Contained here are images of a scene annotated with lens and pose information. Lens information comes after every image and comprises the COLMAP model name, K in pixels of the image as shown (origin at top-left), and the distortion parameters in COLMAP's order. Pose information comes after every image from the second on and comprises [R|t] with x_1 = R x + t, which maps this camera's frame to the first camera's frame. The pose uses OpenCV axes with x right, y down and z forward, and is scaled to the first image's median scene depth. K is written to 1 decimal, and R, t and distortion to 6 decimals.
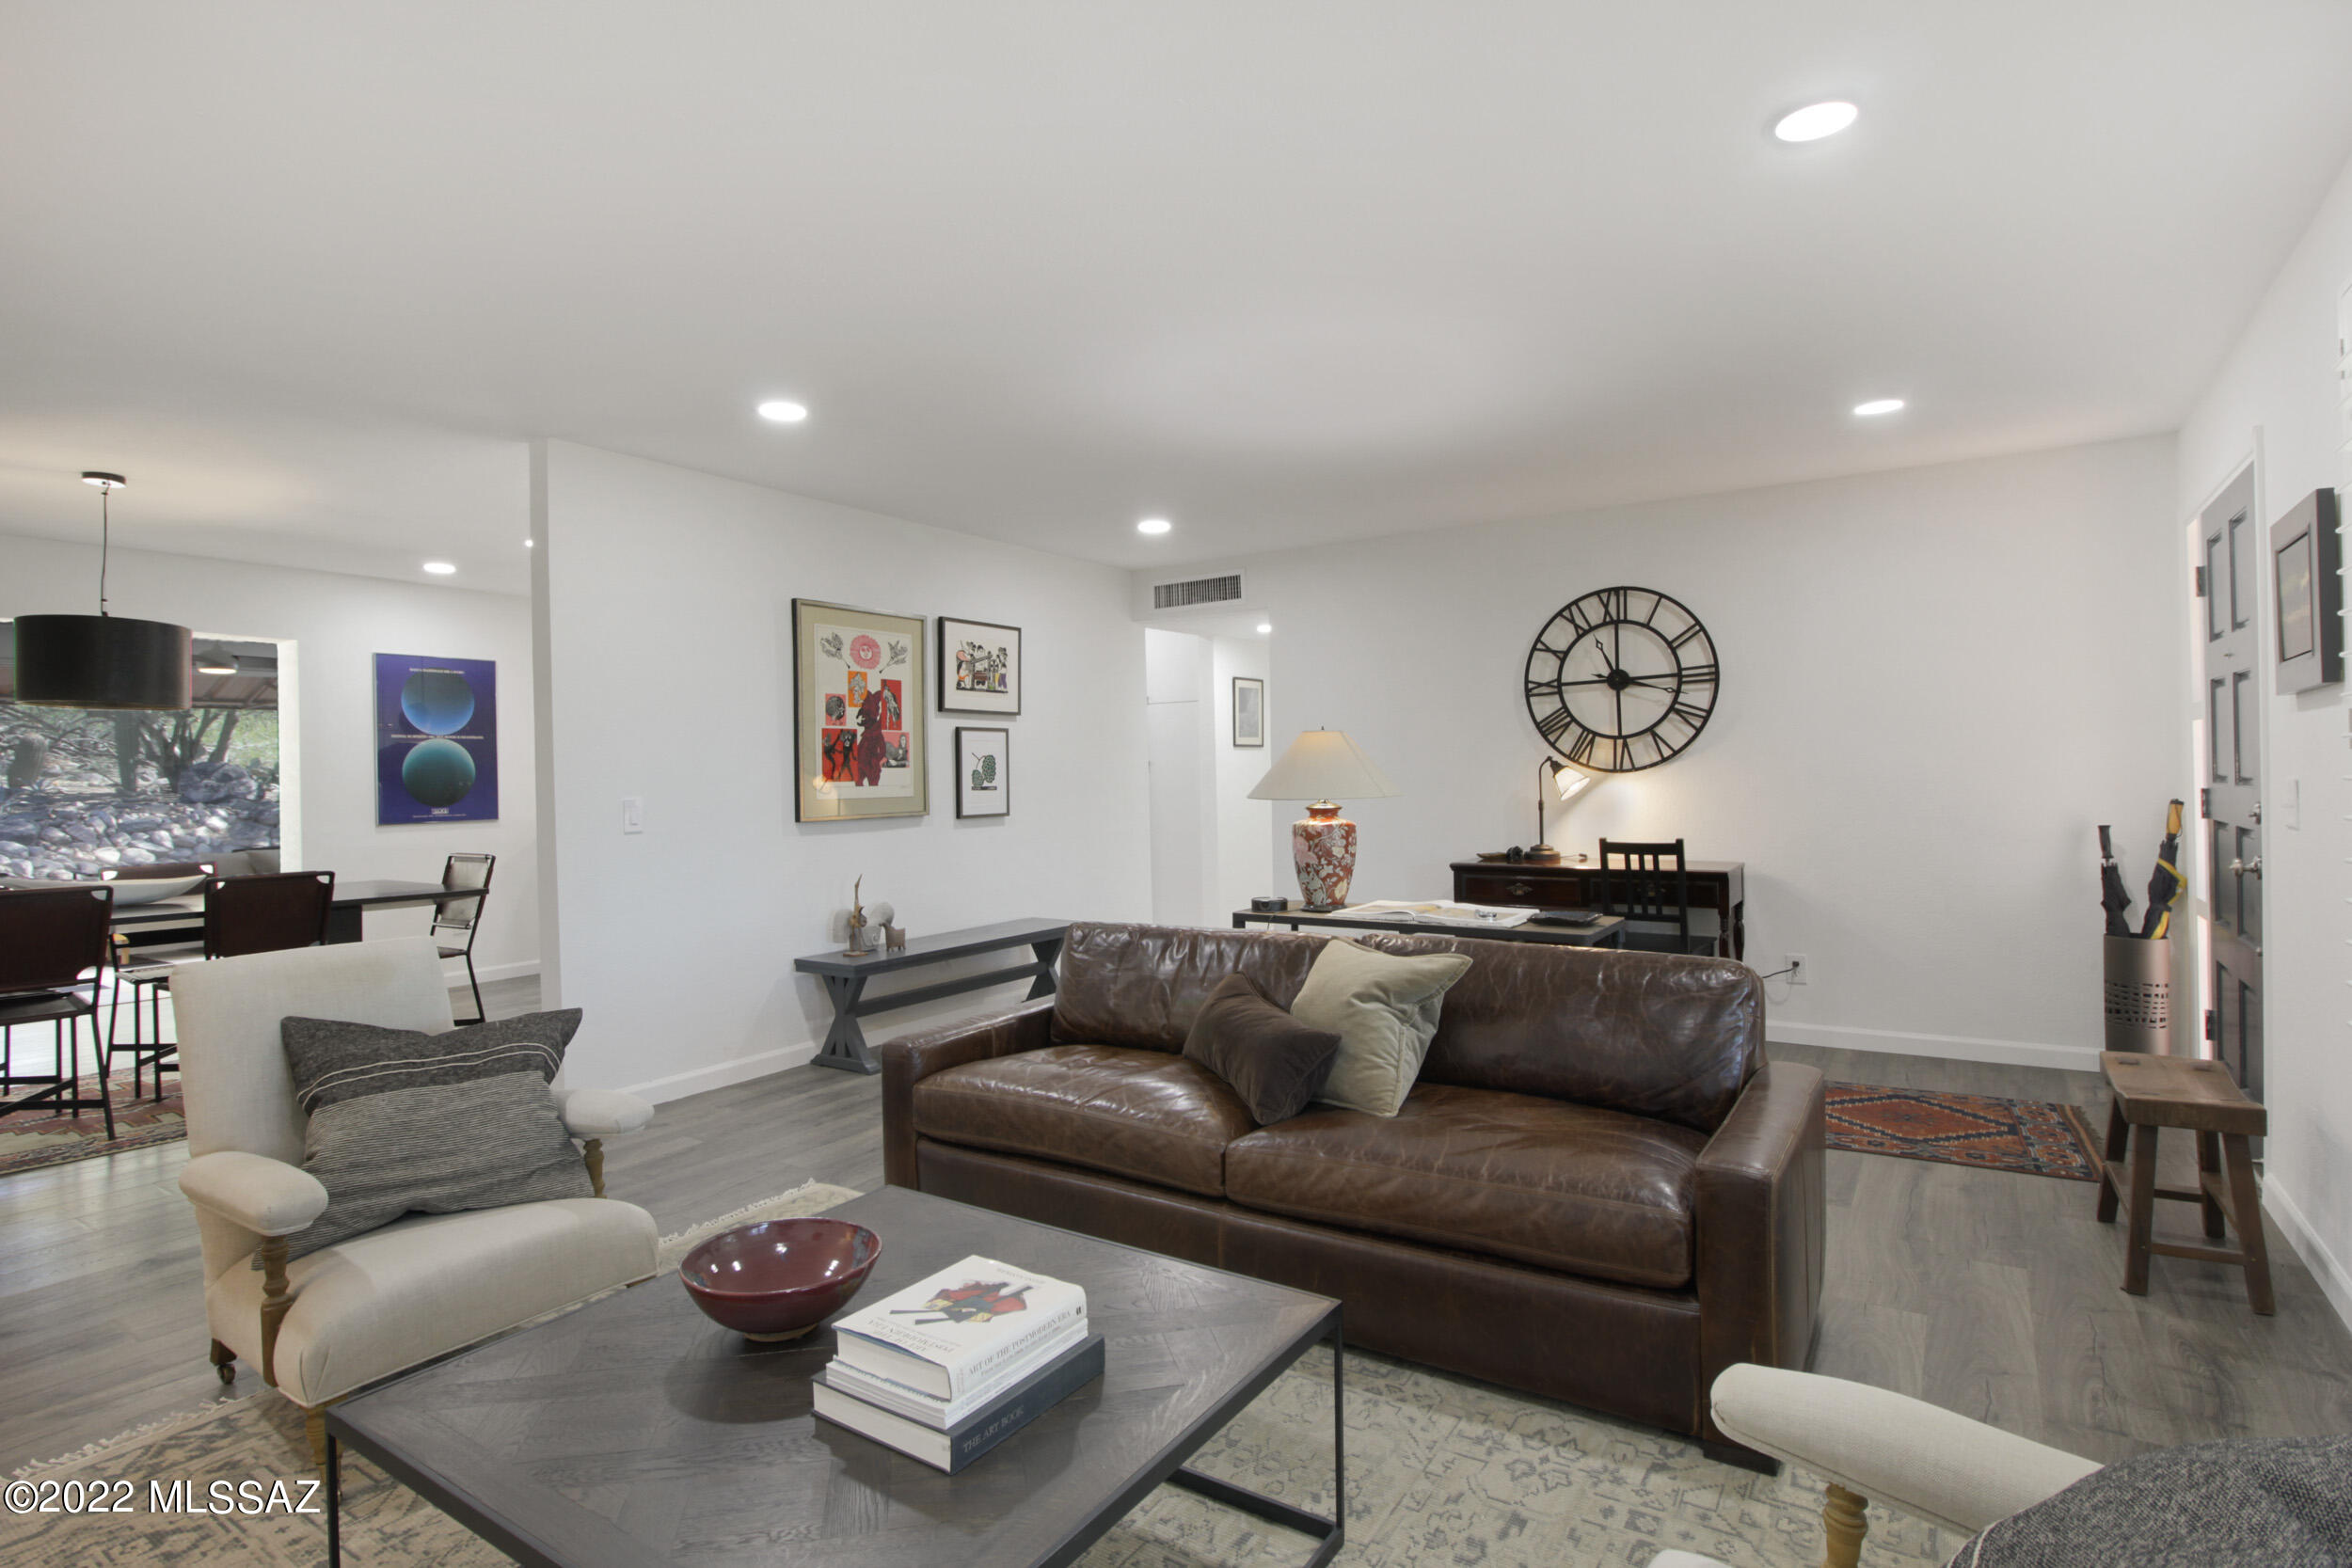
lens RADIAL K [[1182.5, 0, 1168.7], [0, 1182.5, 770.5], [0, 0, 1]] dist [0.004648, -0.014371]
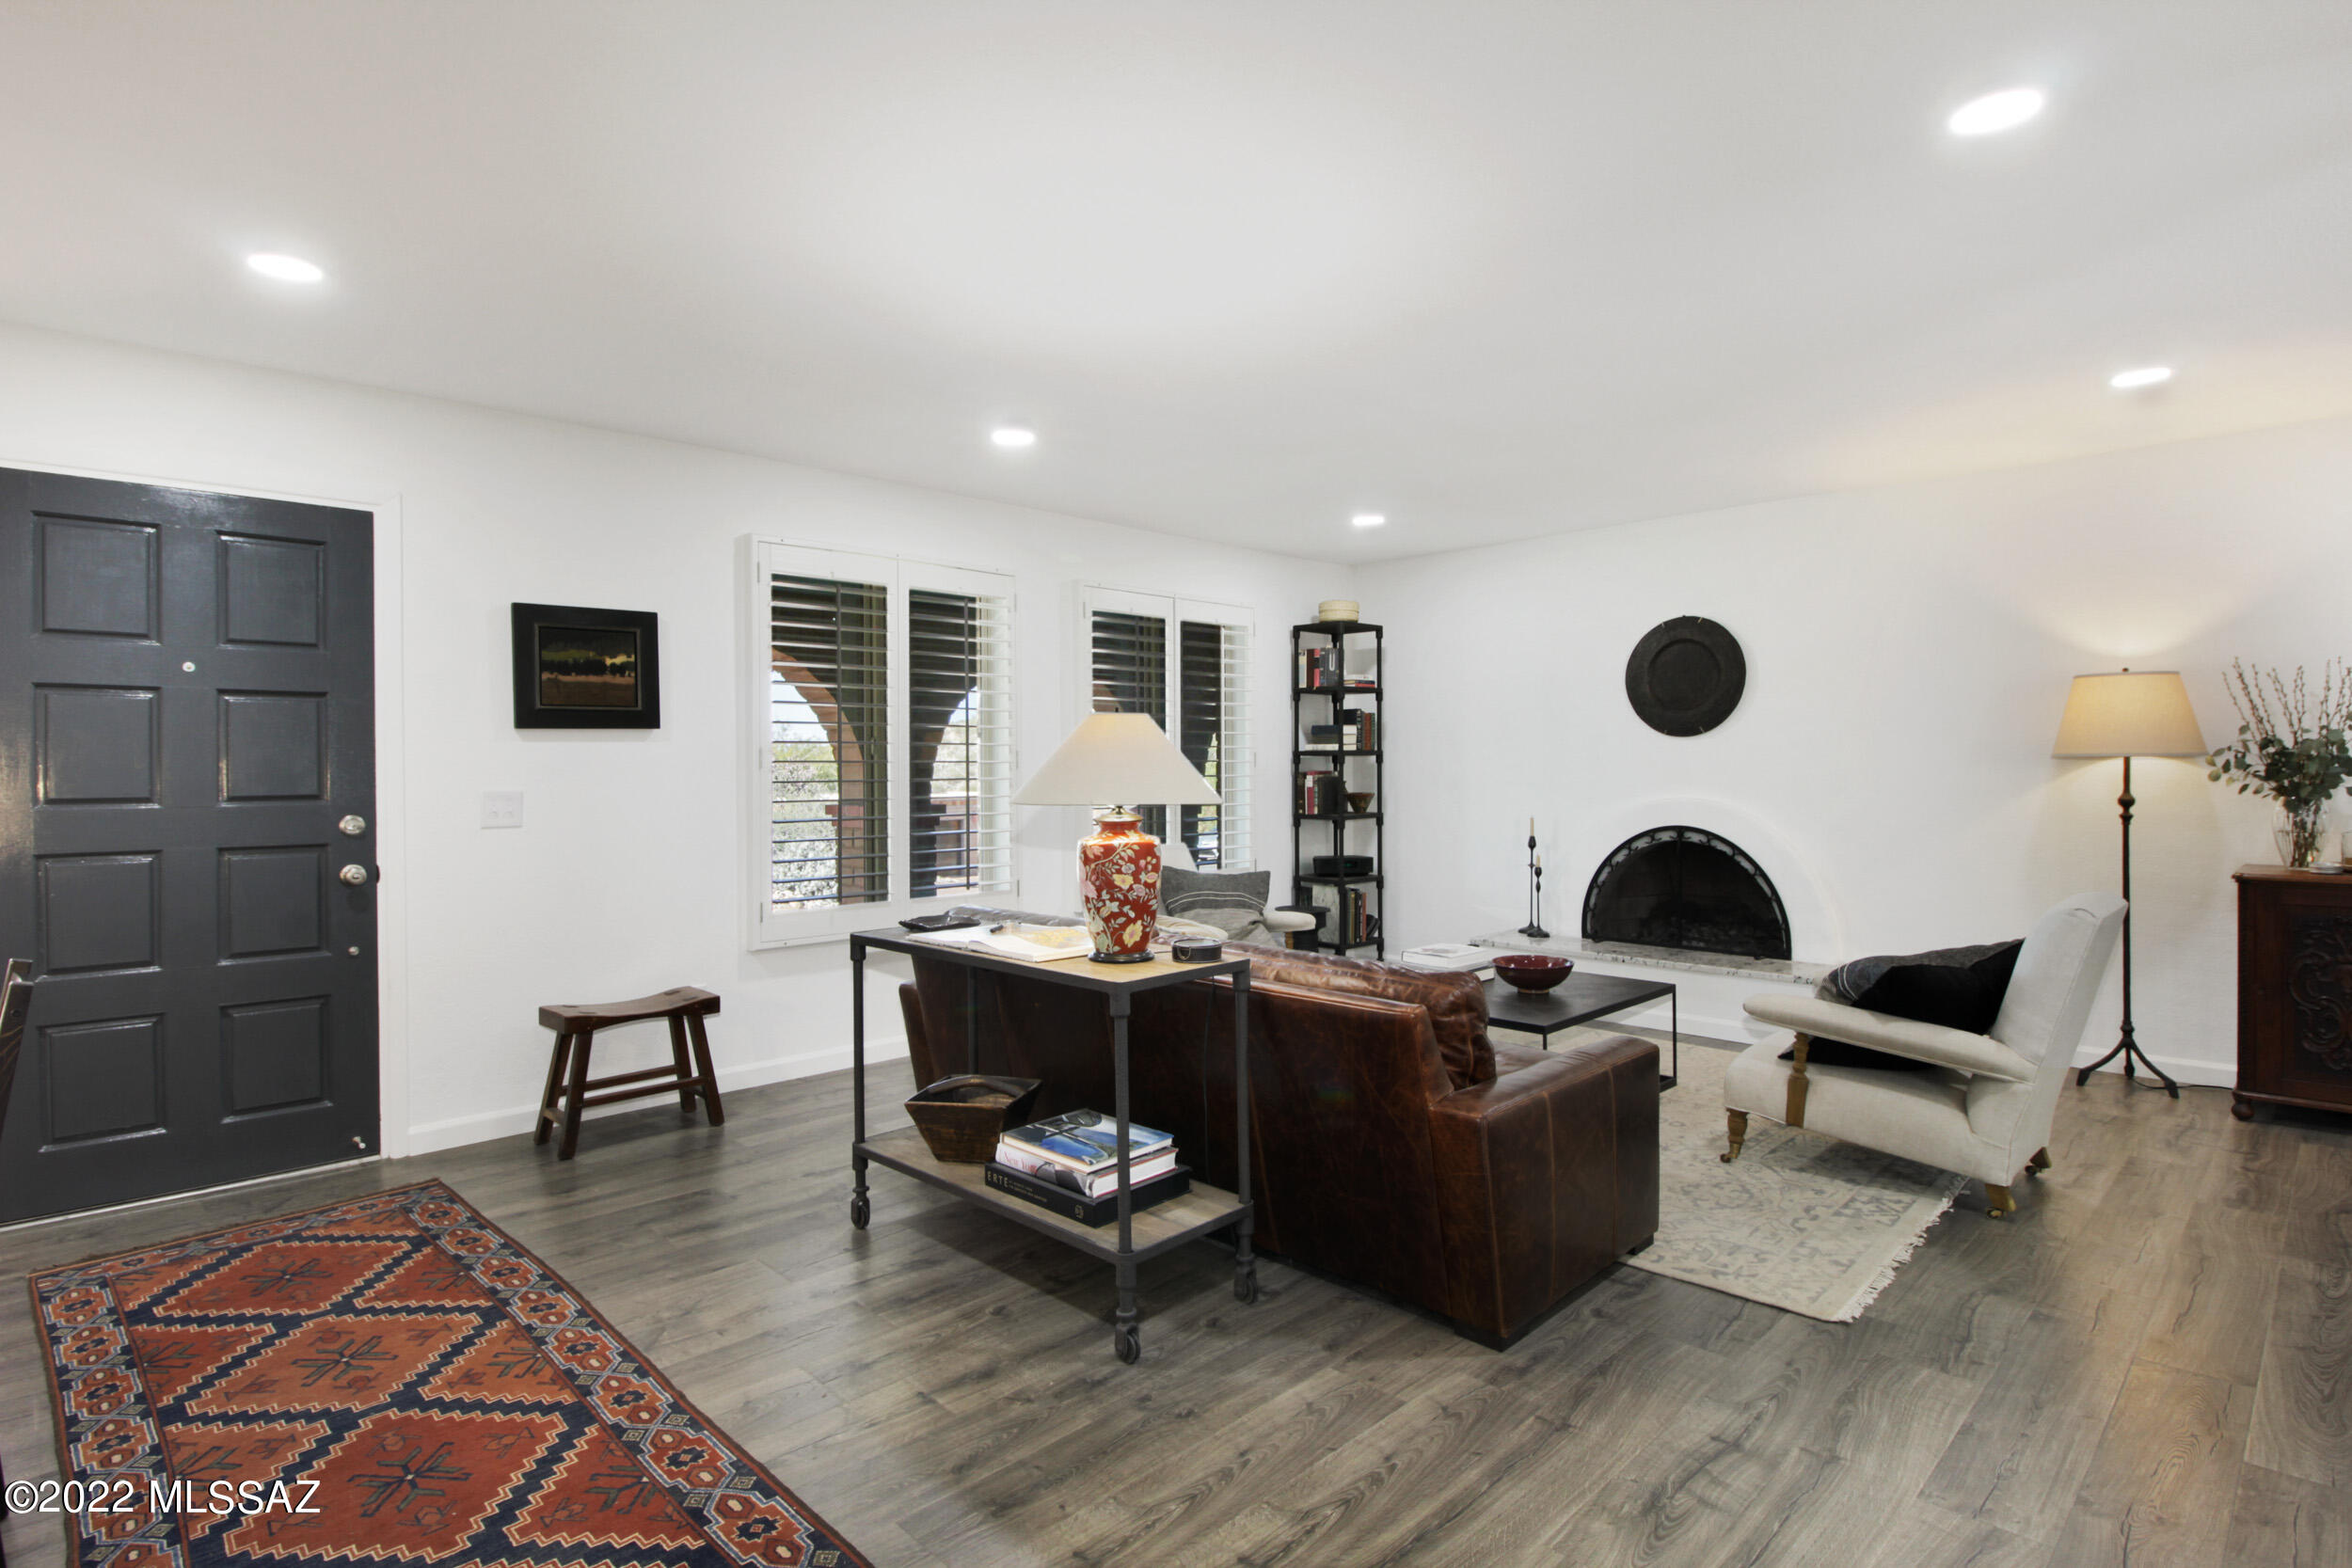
lens RADIAL K [[1182.5, 0, 1168.7], [0, 1182.5, 770.5], [0, 0, 1]] dist [0.004648, -0.014371]
pose [[-0.980480, 0.021712, 0.195418, -0.039013], [0.022203, 0.999753, 0.000322, 0.001403], [-0.195363, 0.004655, -0.980720, 1.640609]]
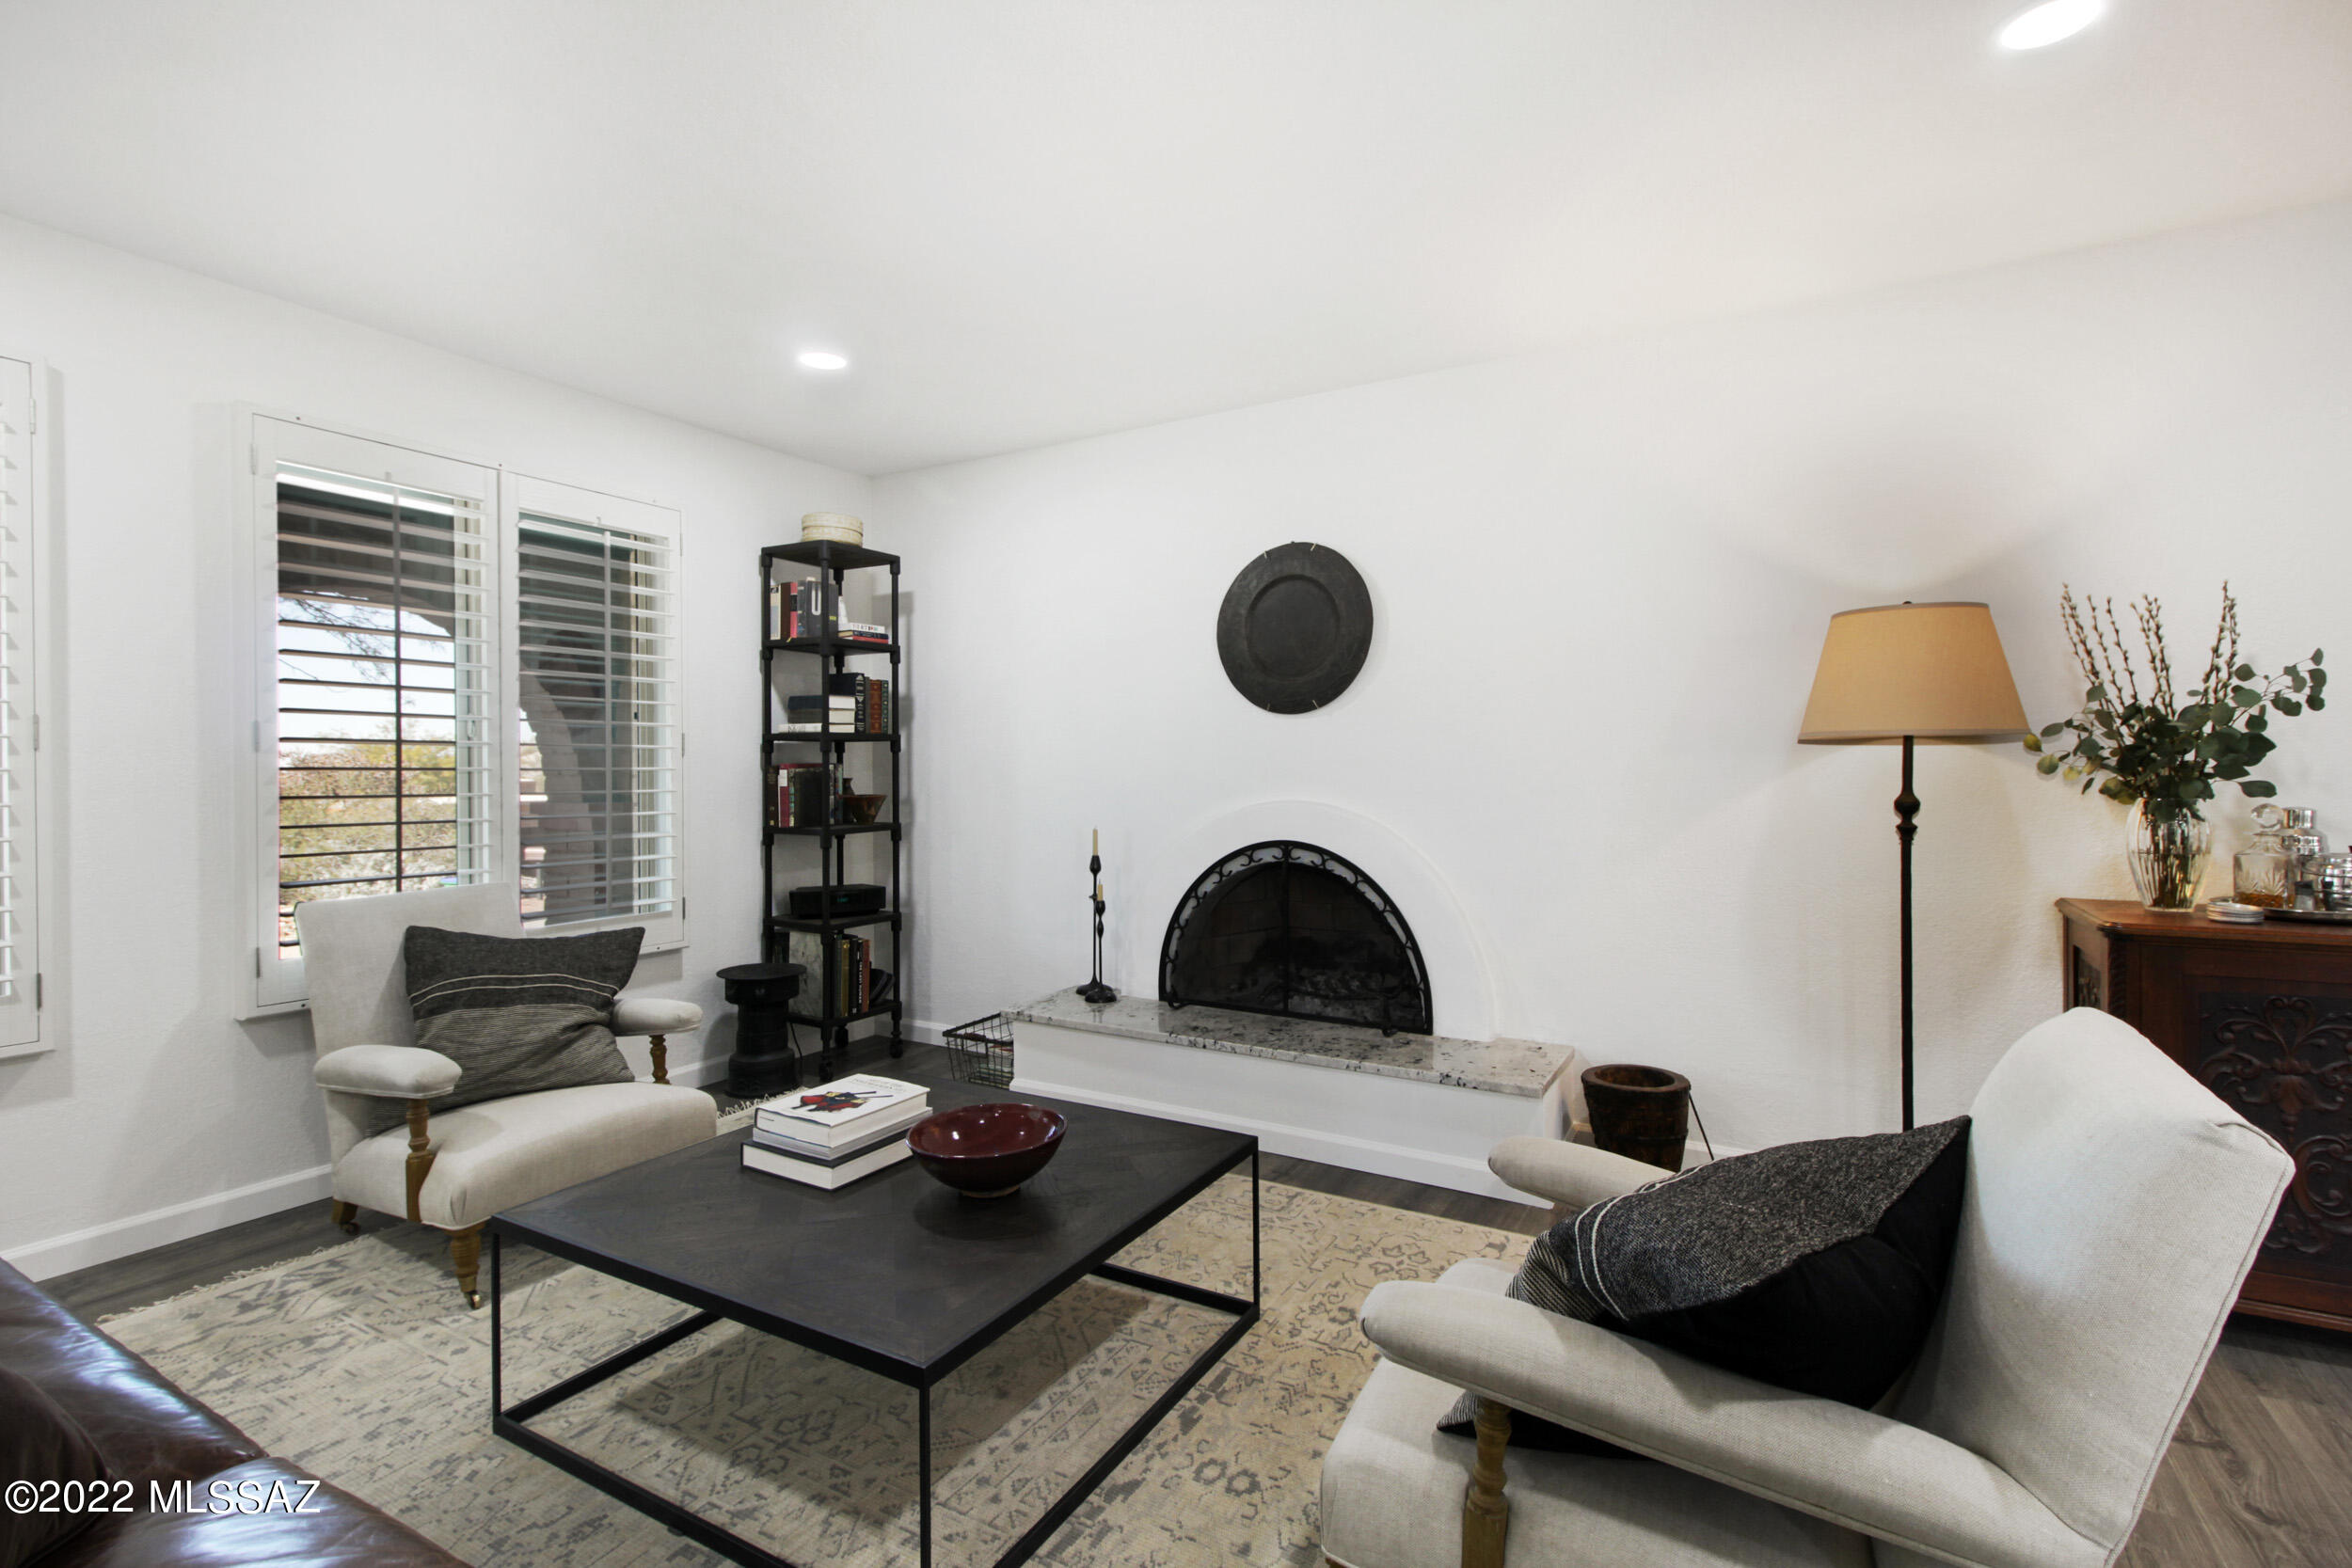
lens RADIAL K [[1072.4, 0, 1173.7], [0, 1072.4, 775.8], [0, 0, 1]] dist [0.012324, -0.000371]
pose [[-0.997158, 0.020857, -0.072397, -0.210591], [0.020189, 0.999747, 0.009948, 0.017210], [0.072586, 0.008458, -0.997326, 0.992676]]
